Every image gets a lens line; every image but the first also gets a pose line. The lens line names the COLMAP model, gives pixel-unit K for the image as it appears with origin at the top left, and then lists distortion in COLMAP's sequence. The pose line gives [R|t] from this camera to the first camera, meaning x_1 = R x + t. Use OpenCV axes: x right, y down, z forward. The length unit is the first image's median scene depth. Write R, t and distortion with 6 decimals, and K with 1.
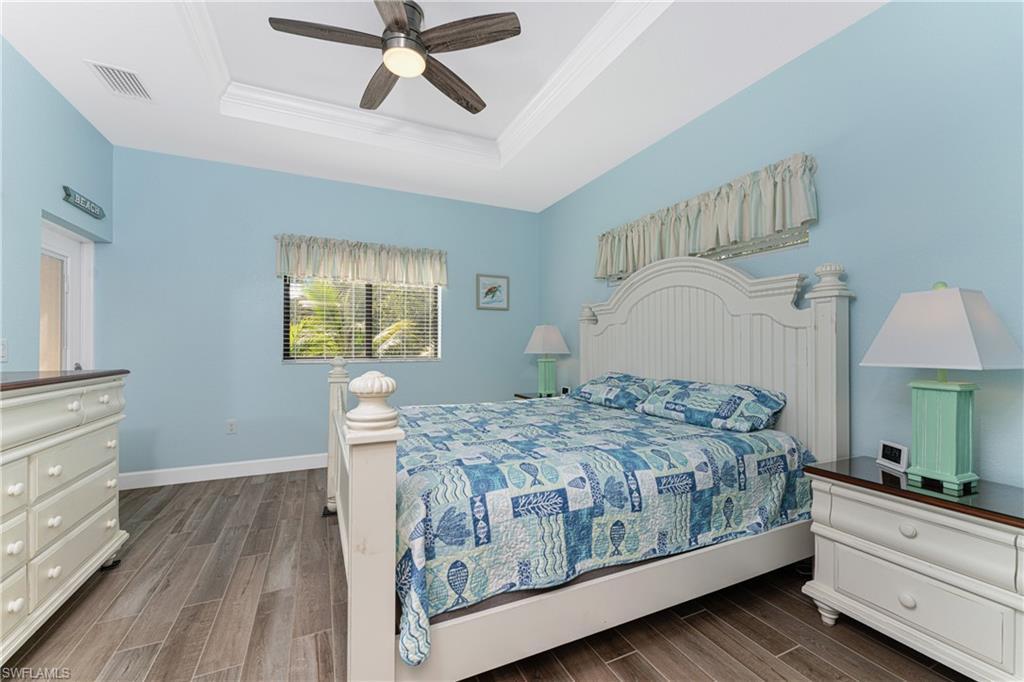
lens RADIAL K [[422.3, 0, 502.5], [0, 422.3, 342.3], [0, 0, 1]] dist [0.000757, 0.000035]
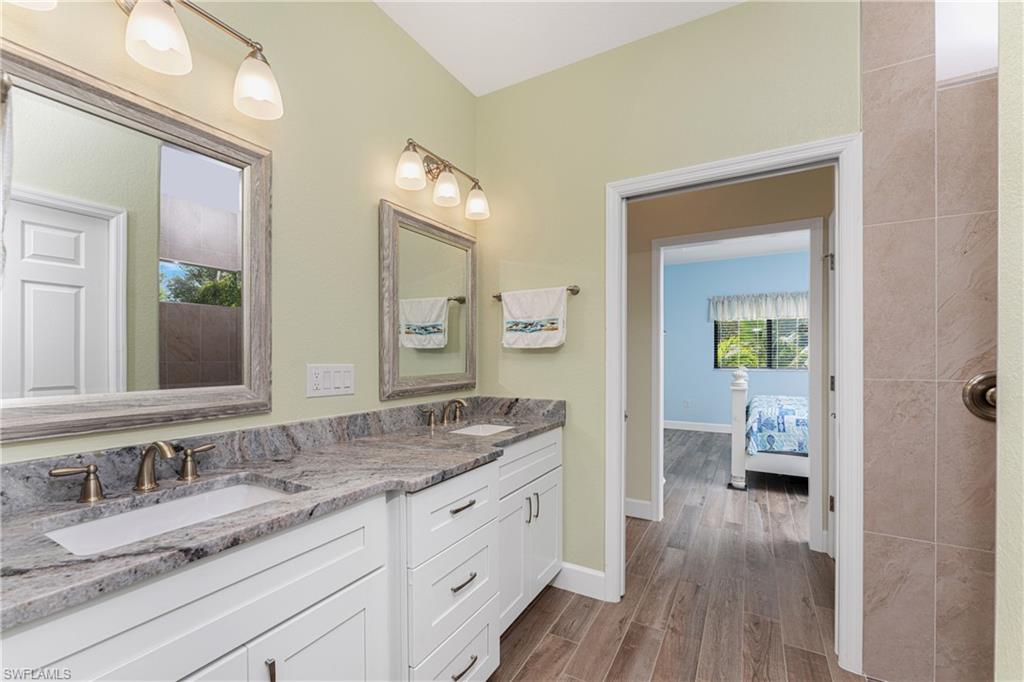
lens RADIAL K [[426.3, 0, 512.3], [0, 426.3, 355.9], [0, 0, 1]] dist [0.000730, 0.000080]
pose [[0.605883, 0.002872, -0.795549, 1.118455], [0.002437, 0.999982, 0.005466, -0.057807], [0.795550, -0.005250, 0.605865, -2.151331]]
